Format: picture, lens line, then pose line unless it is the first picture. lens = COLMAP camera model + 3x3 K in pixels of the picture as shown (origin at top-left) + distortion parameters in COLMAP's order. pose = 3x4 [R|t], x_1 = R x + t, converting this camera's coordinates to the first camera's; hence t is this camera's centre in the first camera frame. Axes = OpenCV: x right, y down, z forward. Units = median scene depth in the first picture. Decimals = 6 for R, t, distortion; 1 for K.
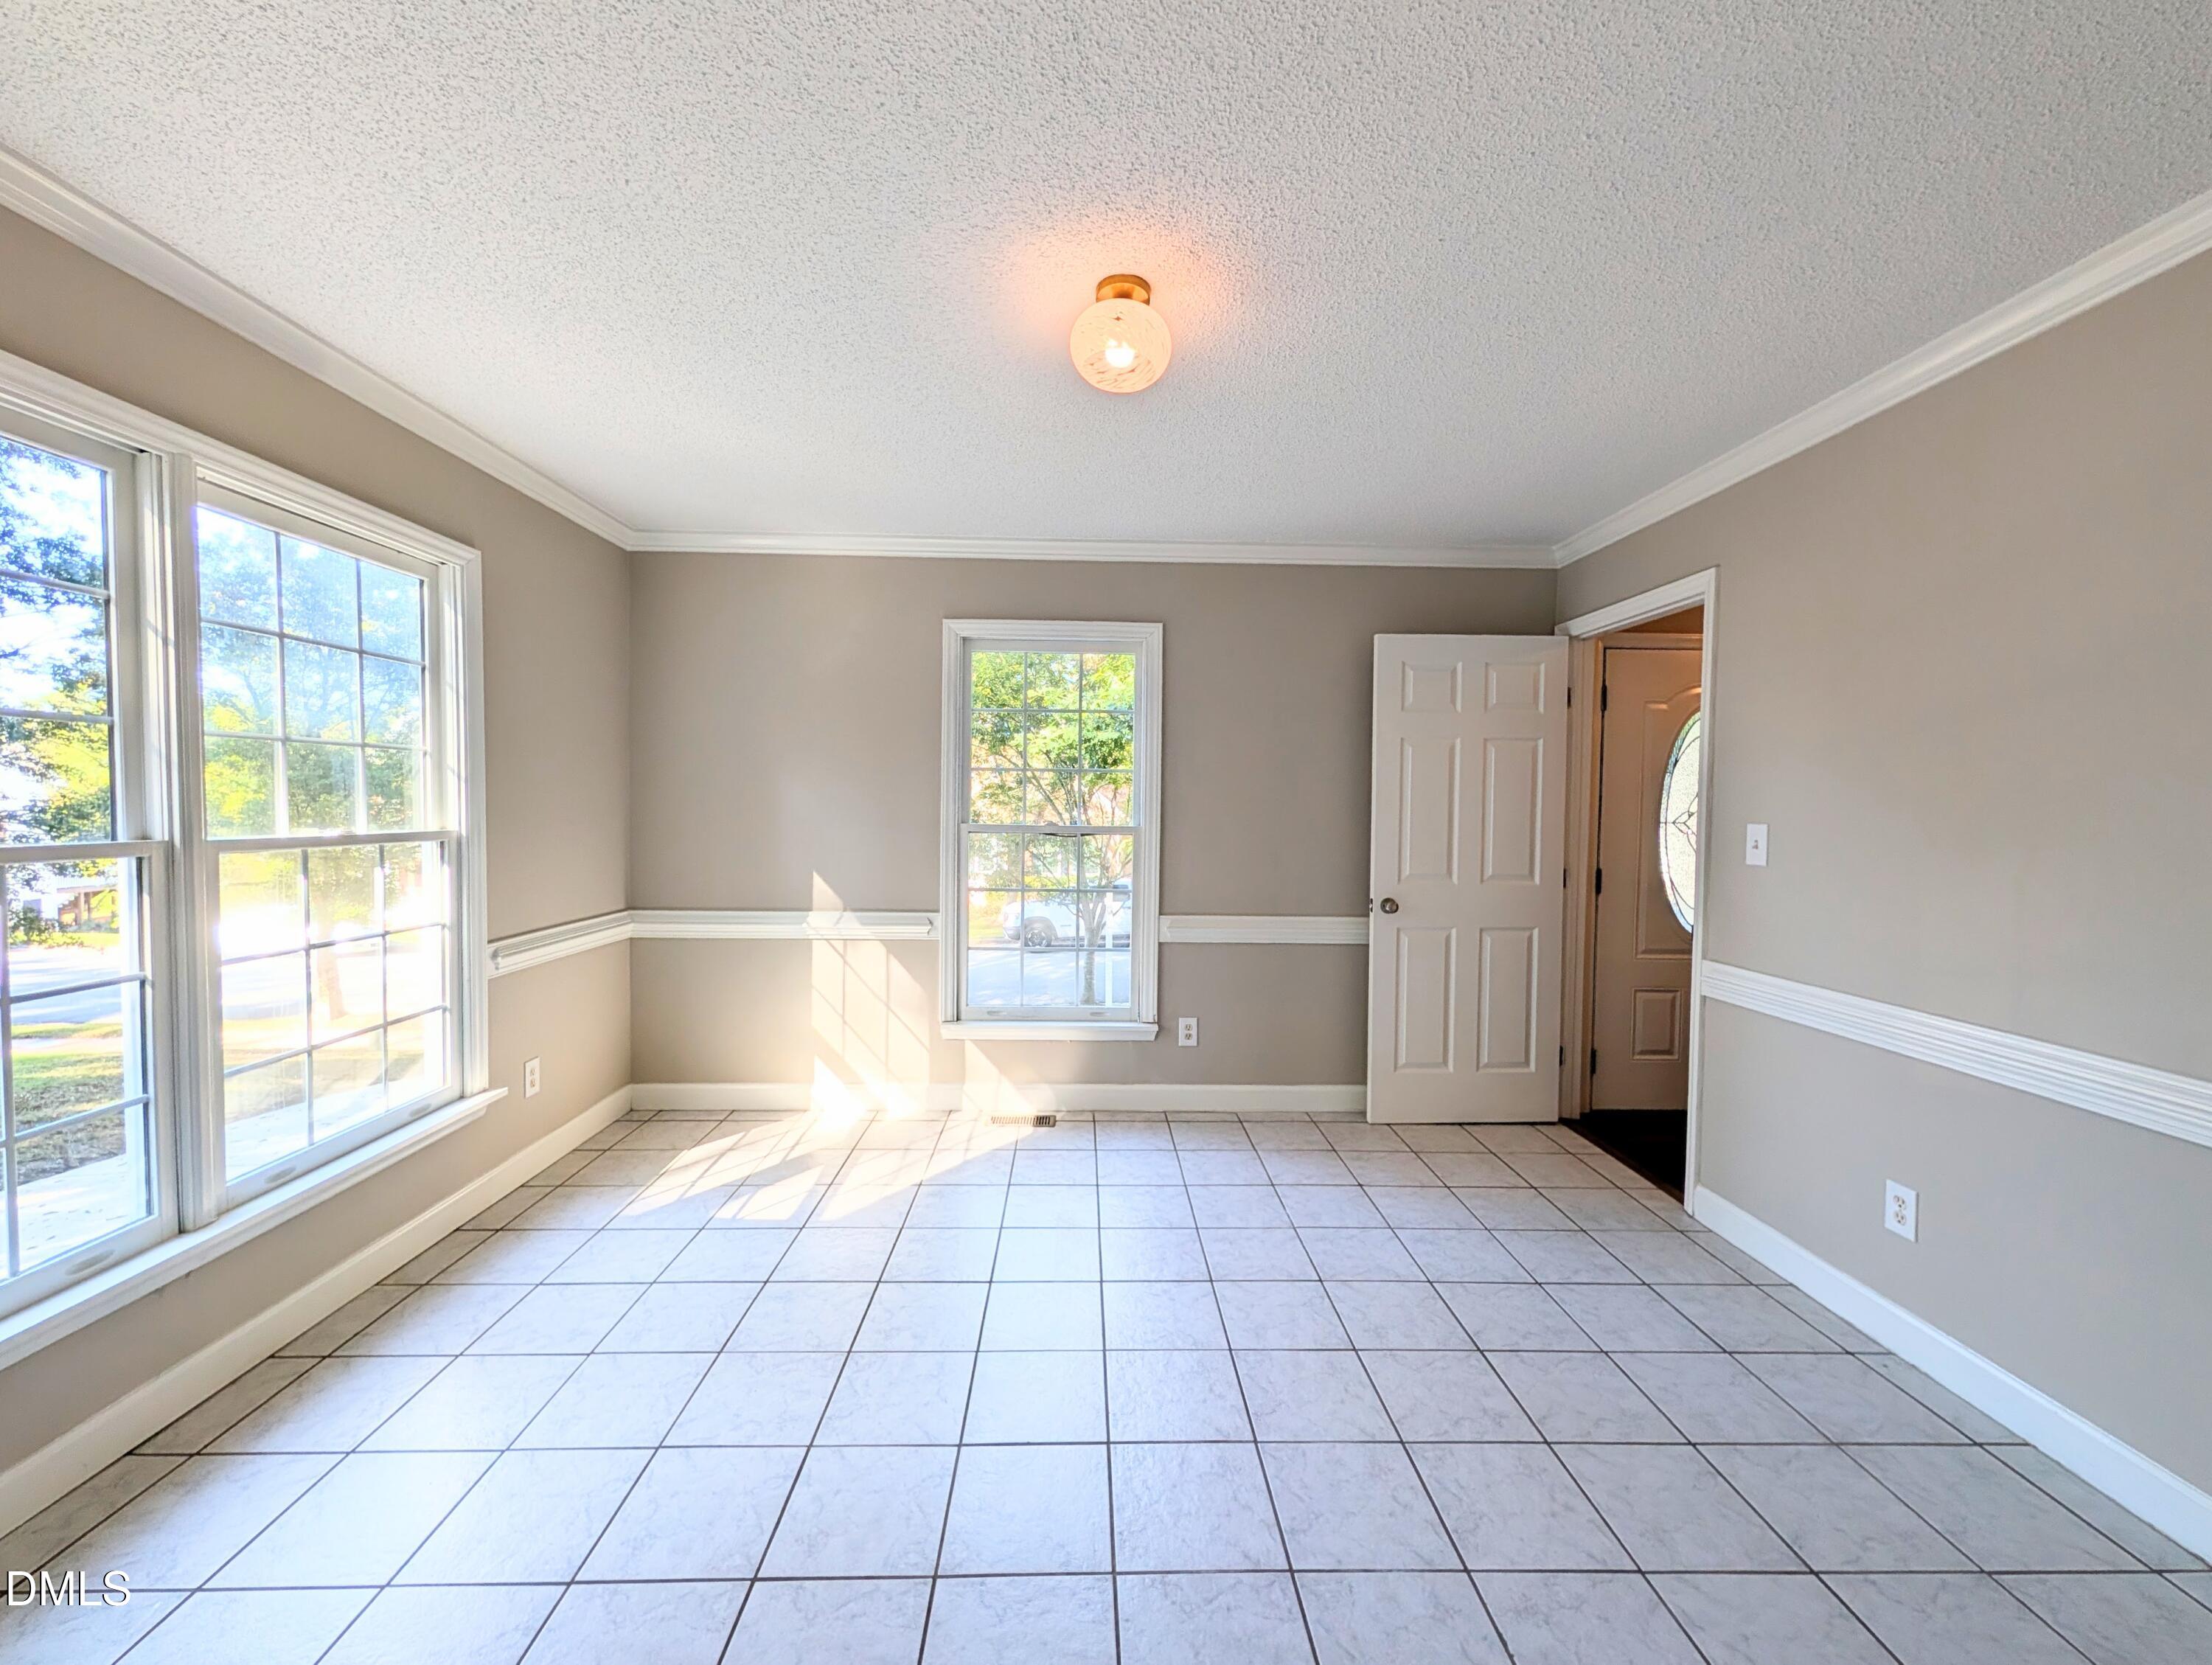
lens RADIAL K [[870.1, 0, 1100.7], [0, 870.1, 835.8], [0, 0, 1]] dist [-0.000710, 0.000130]
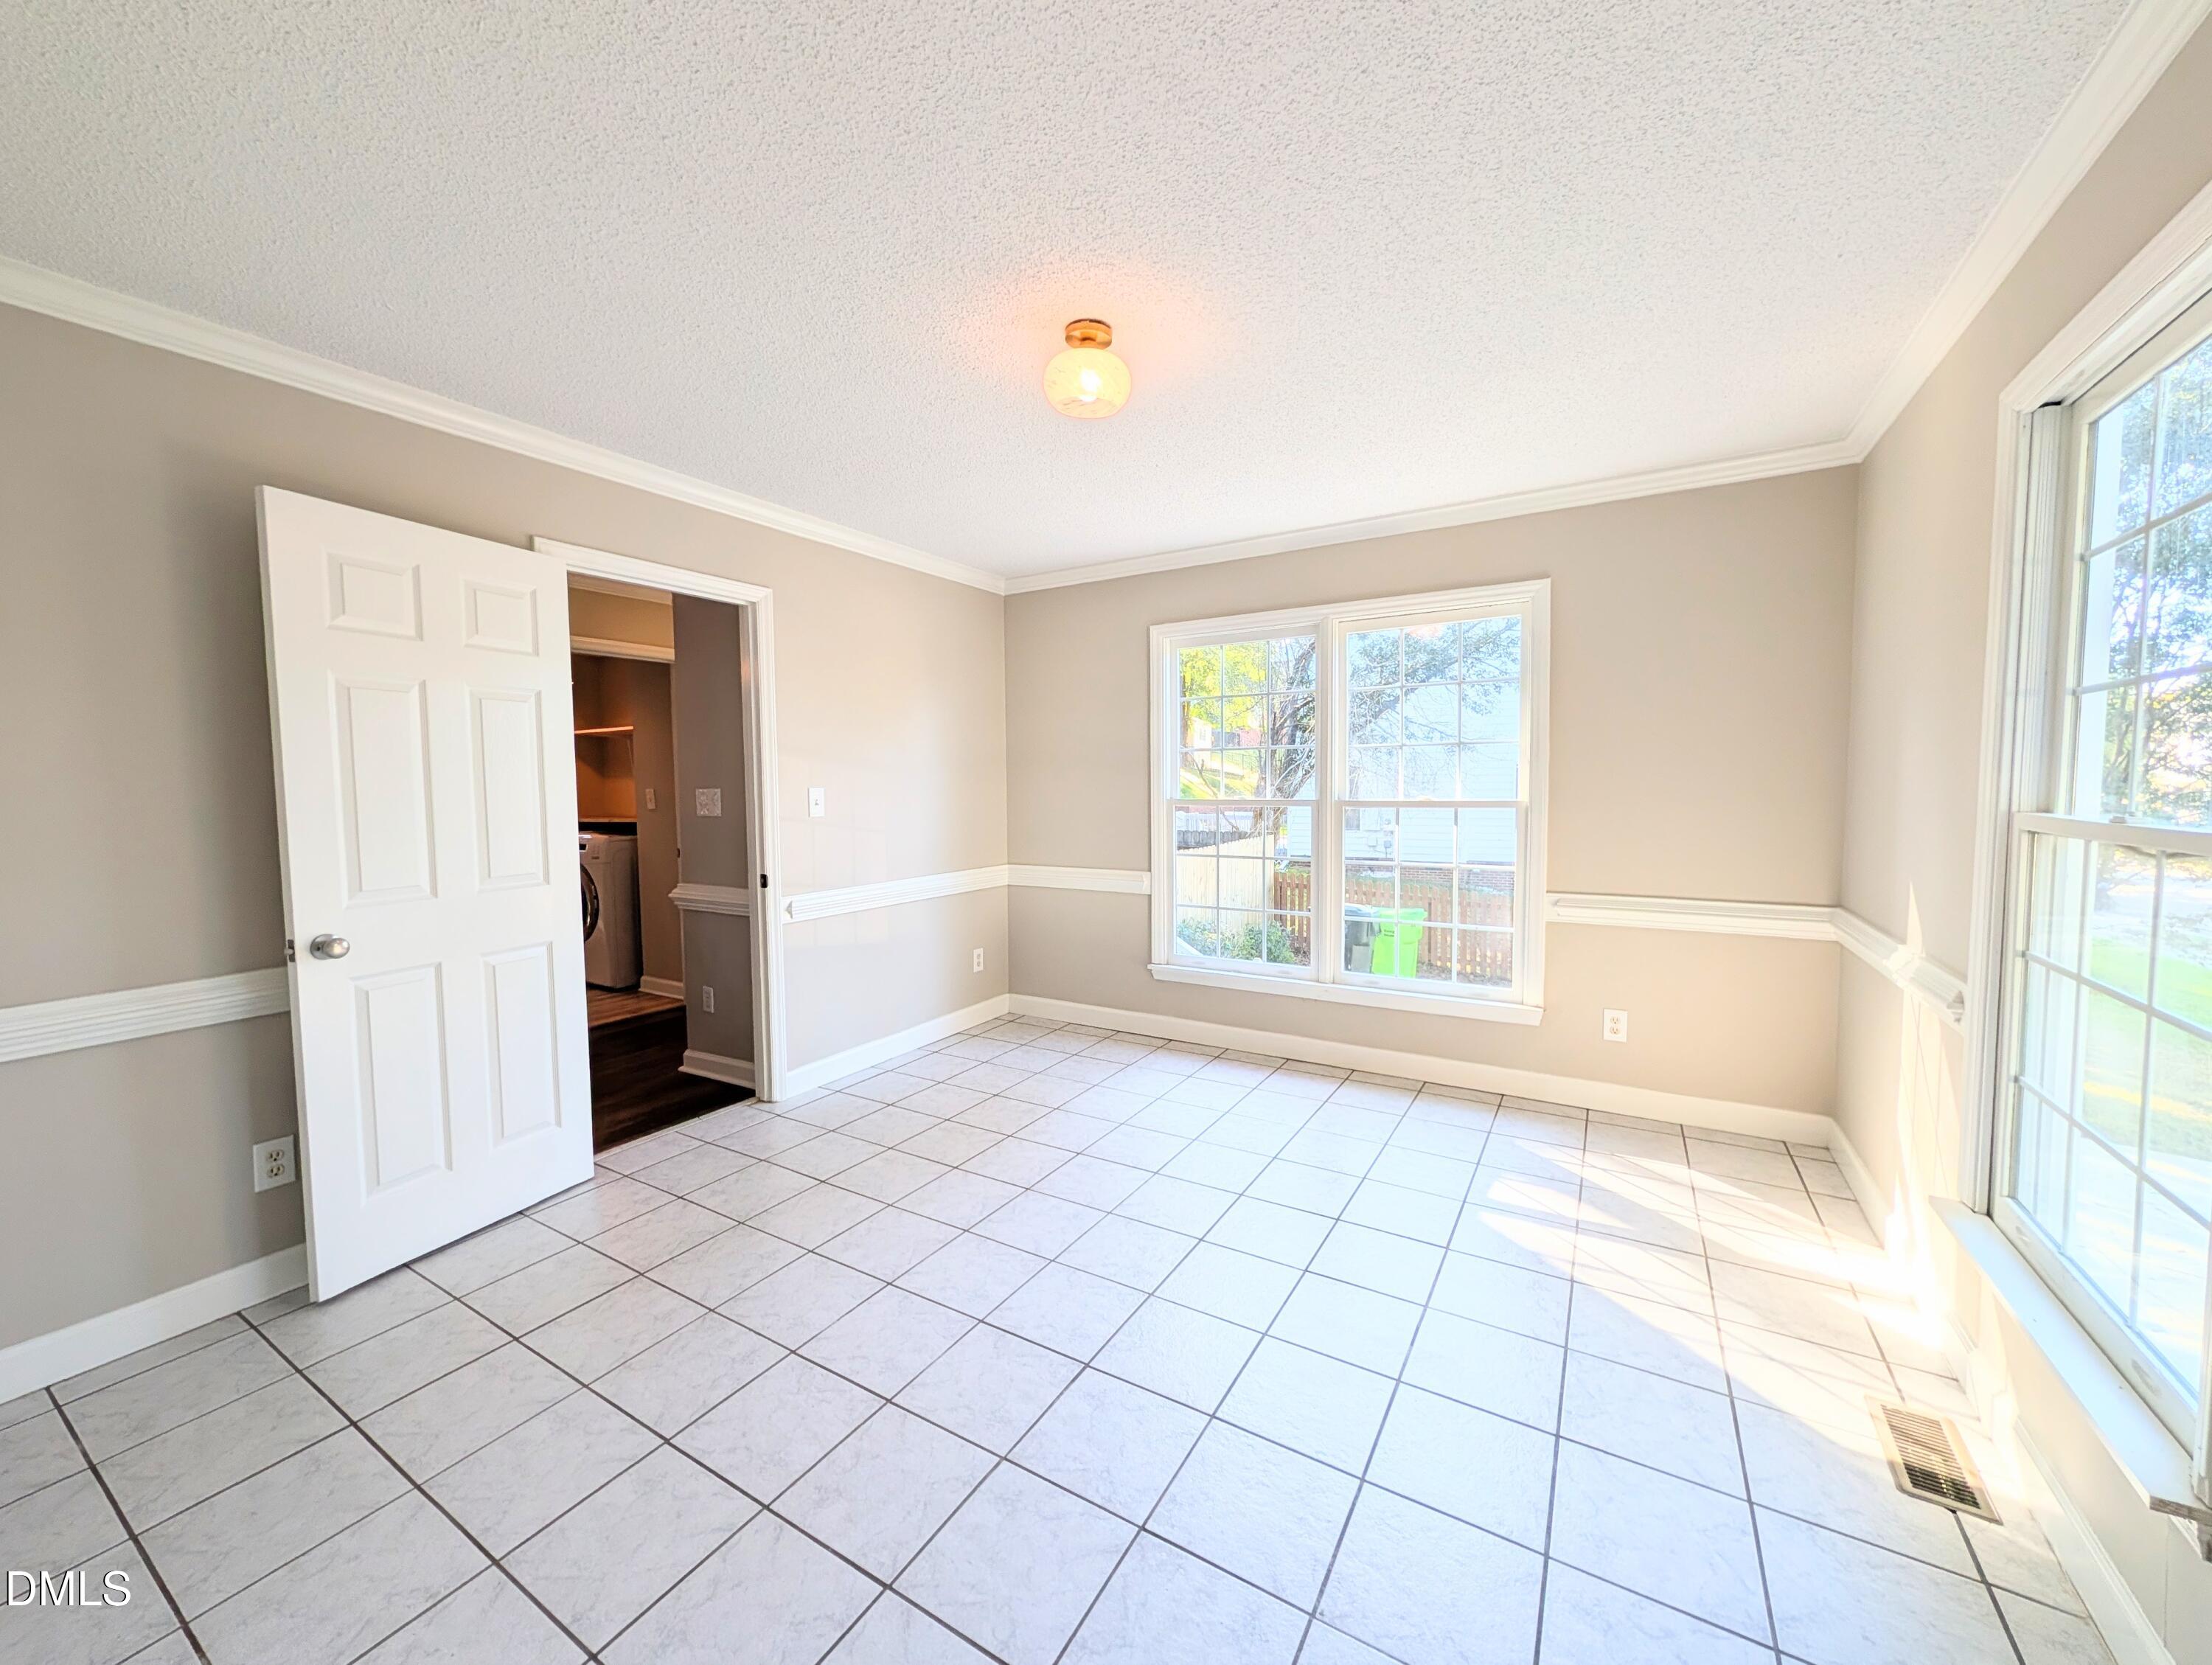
lens RADIAL K [[852.8, 0, 1102.6], [0, 852.8, 833.8], [0, 0, 1]] dist [-0.000656, 0.000437]
pose [[-0.540985, 0.044882, -0.839834, 0.509481], [-0.025895, 0.997213, 0.069973, -0.022600], [0.840633, 0.059602, -0.538315, 0.852945]]
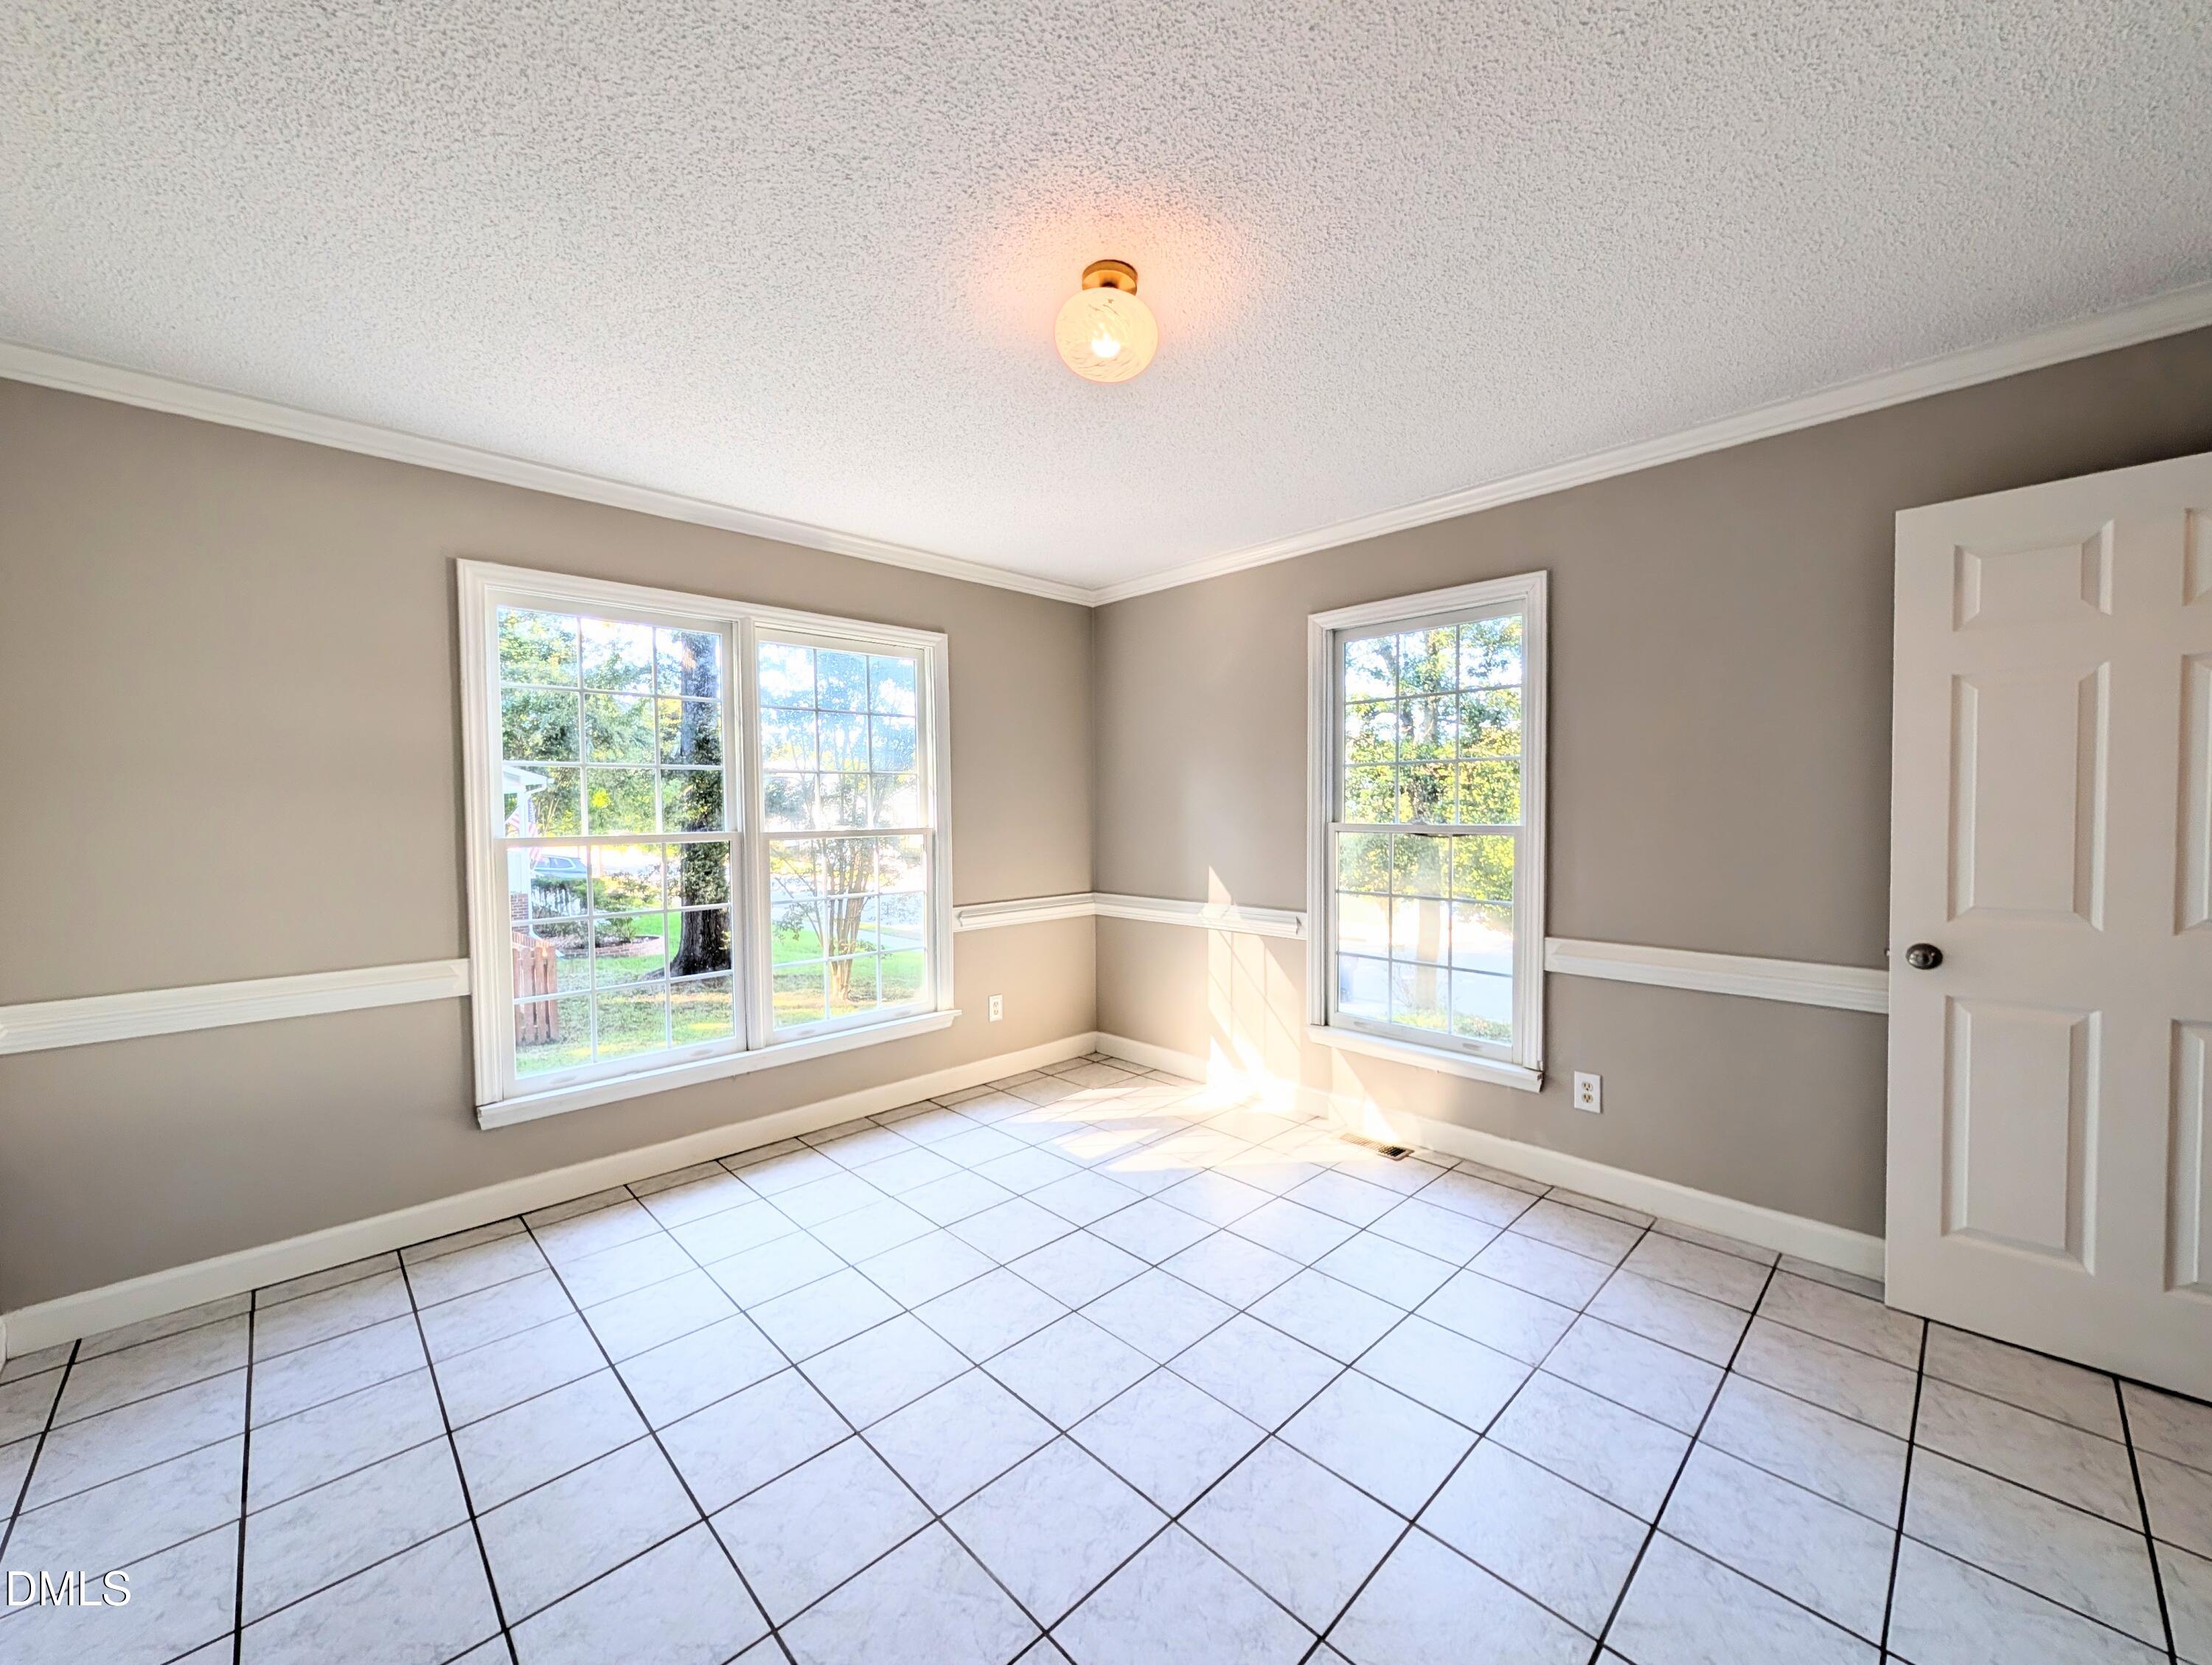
lens RADIAL K [[852.8, 0, 1102.6], [0, 852.8, 833.8], [0, 0, 1]] dist [-0.000656, 0.000437]
pose [[0.676029, 0.006343, -0.736848, 0.377113], [-0.009703, 0.999953, -0.000294, 0.001123], [0.736811, 0.007349, 0.676059, 0.176903]]
